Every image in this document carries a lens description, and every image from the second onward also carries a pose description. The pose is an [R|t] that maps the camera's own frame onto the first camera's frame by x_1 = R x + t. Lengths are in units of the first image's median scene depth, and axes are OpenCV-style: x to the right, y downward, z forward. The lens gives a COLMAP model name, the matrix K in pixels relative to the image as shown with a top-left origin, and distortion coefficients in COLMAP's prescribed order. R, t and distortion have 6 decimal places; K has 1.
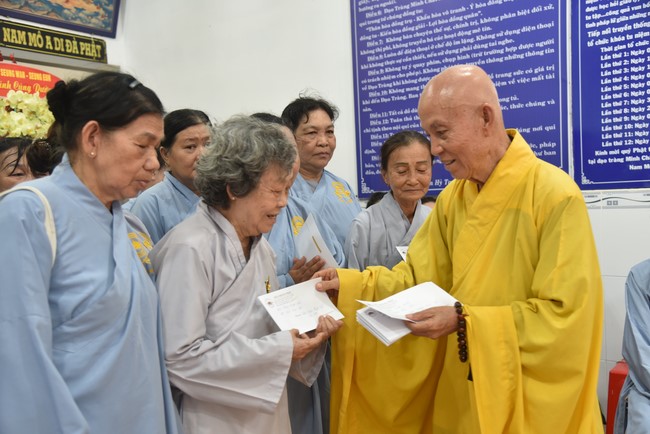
lens RADIAL K [[680.5, 0, 325.0], [0, 680.5, 217.0], [0, 0, 1]] dist [0.090654, 0.050313]
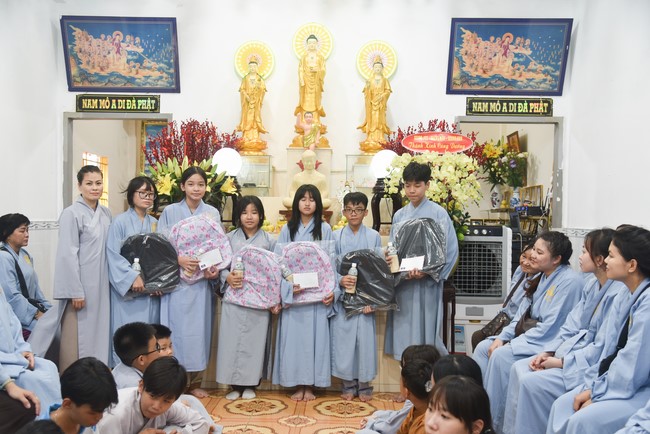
lens RADIAL K [[638.1, 0, 326.0], [0, 638.1, 224.1], [0, 0, 1]] dist [0.053218, 0.019861]
pose [[0.586872, 0.063113, -0.807216, 0.564053], [-0.076645, 0.996811, 0.022213, -0.022326], [0.806044, 0.048833, 0.589838, -0.050647]]
